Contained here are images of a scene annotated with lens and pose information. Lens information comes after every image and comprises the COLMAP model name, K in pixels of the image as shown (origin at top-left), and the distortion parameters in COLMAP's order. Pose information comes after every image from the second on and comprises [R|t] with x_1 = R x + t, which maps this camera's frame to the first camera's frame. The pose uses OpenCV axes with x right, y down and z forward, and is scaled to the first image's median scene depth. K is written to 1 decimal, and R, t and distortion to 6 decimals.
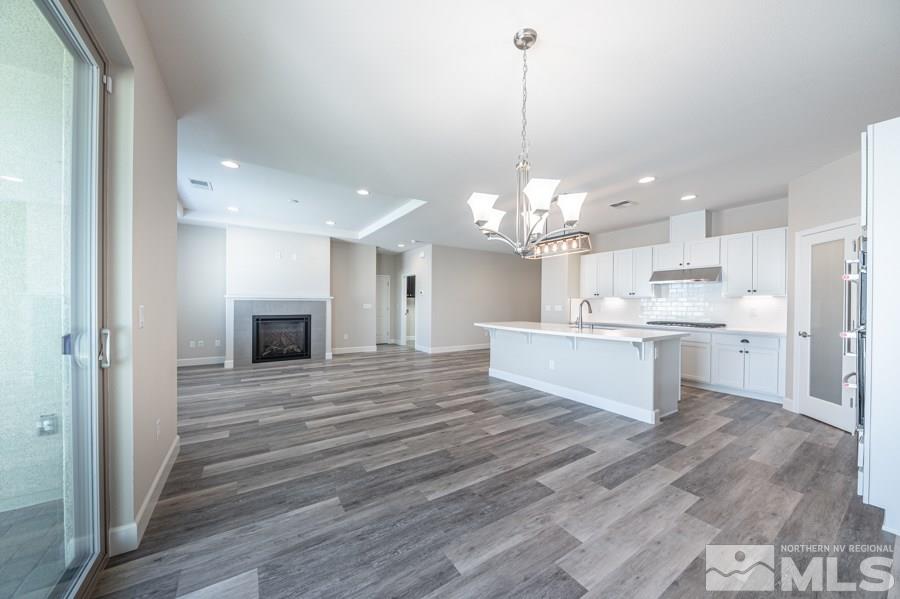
lens RADIAL K [[316.7, 0, 447.5], [0, 316.7, 306.1], [0, 0, 1]] dist [0.014951, -0.000005]
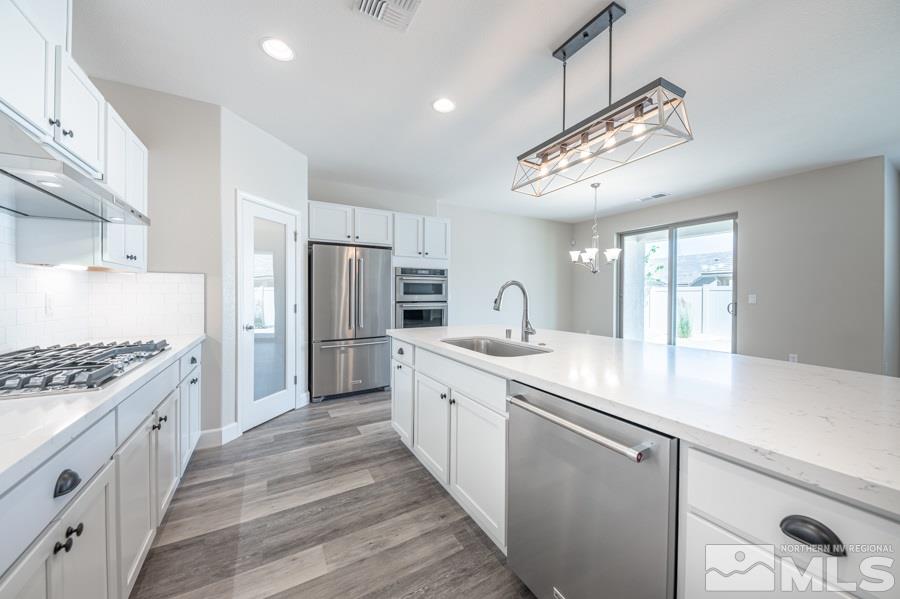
lens RADIAL K [[316.9, 0, 450.2], [0, 316.9, 295.4], [0, 0, 1]] dist [-0.000703, -0.000067]
pose [[-0.998345, -0.008542, 0.056878, 0.442834], [-0.007744, 0.999869, 0.014237, -0.004235], [-0.056992, 0.013773, -0.998280, 1.328790]]
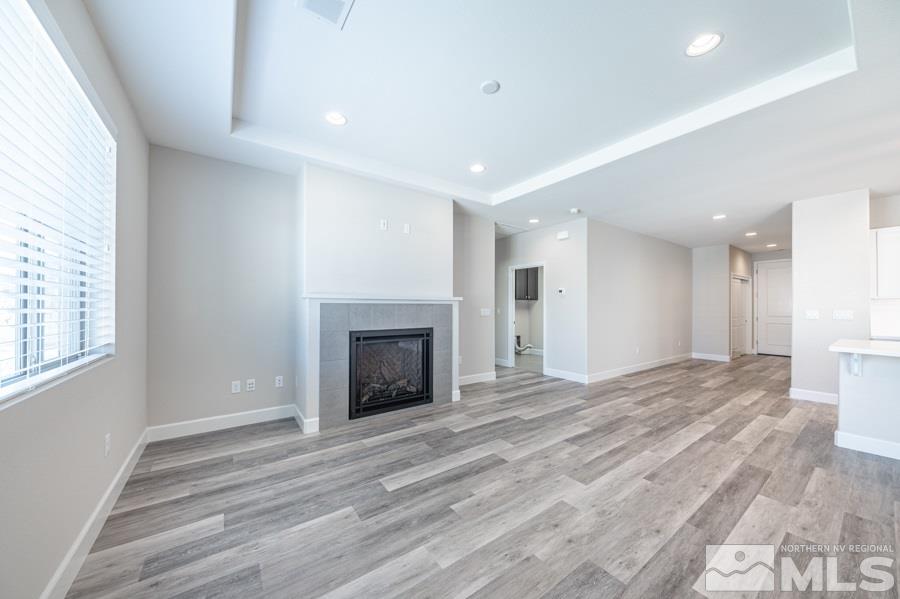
lens RADIAL K [[314.2, 0, 445.1], [0, 314.2, 305.4], [0, 0, 1]] dist [0.014343, -0.007473]
pose [[0.998986, -0.003548, 0.044888, -0.612674], [0.004077, 0.999923, -0.011720, -0.009878], [-0.044843, 0.011891, 0.998923, 0.591403]]
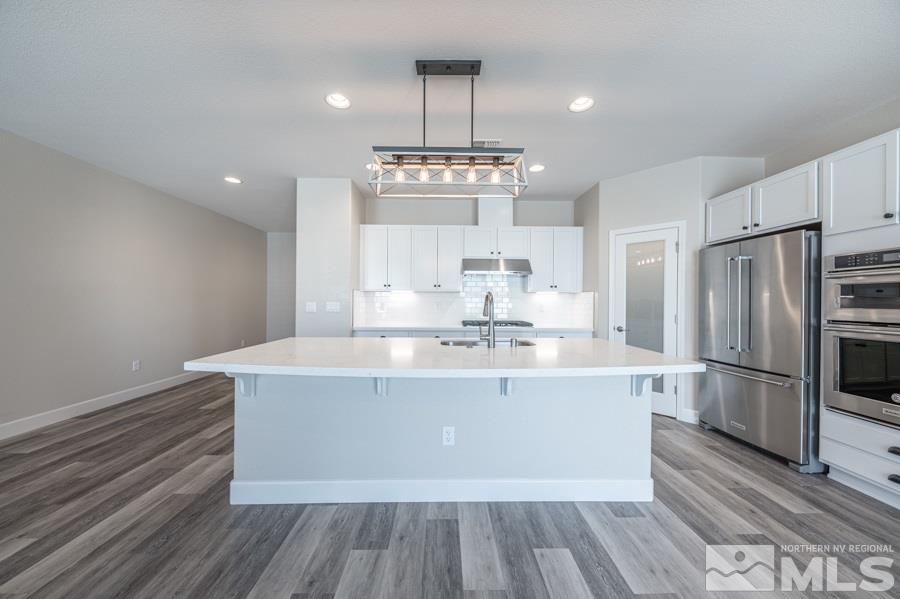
lens RADIAL K [[317.9, 0, 451.6], [0, 317.9, 302.2], [0, 0, 1]] dist [-0.000170, -0.000171]
pose [[0.525971, -0.006863, 0.850475, -0.043880], [0.004515, 0.999976, 0.005278, -0.005373], [-0.850491, 0.001064, 0.525989, 0.701972]]
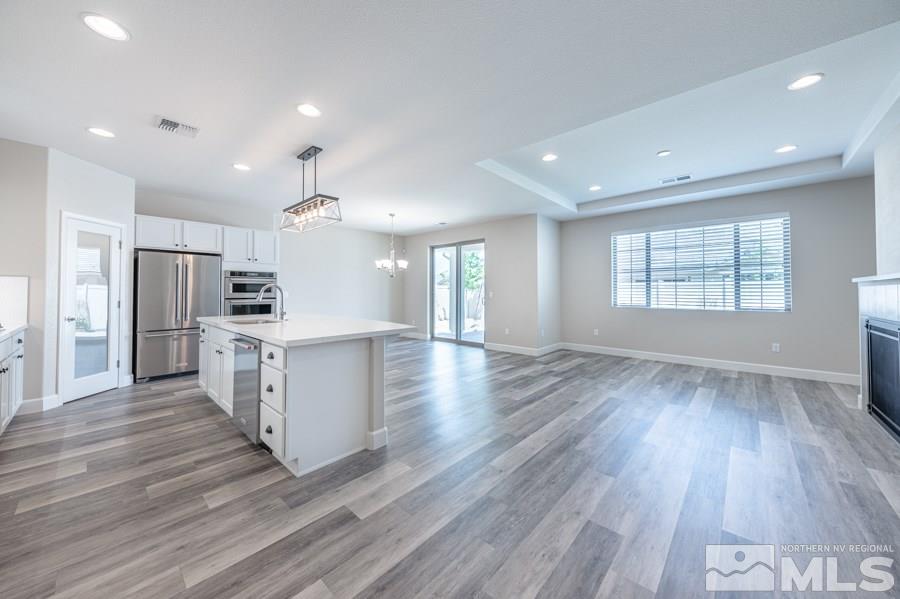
lens RADIAL K [[321.5, 0, 450.4], [0, 321.5, 286.2], [0, 0, 1]] dist [0.001730, -0.005629]
pose [[-0.967119, -0.009985, -0.254128, 0.185750], [-0.007232, 0.999905, -0.011768, -0.007338], [0.254221, -0.009543, -0.967099, 1.702156]]
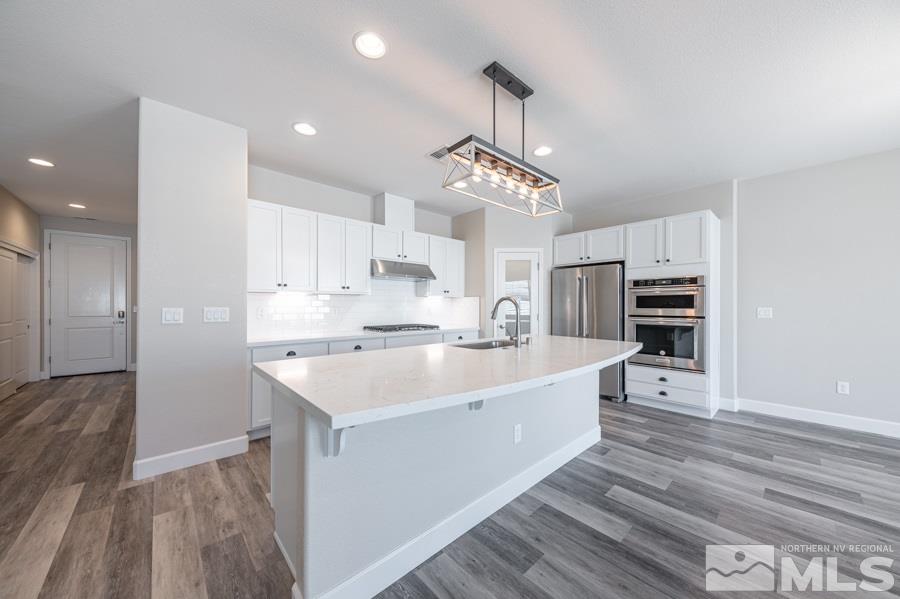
lens RADIAL K [[314.3, 0, 451.5], [0, 314.3, 305.3], [0, 0, 1]] dist [-0.000830, -0.000167]
pose [[-0.166808, -0.005969, 0.985971, -0.103669], [0.004574, 0.999966, 0.006828, -0.007829], [-0.985979, 0.005649, -0.166775, 1.081755]]
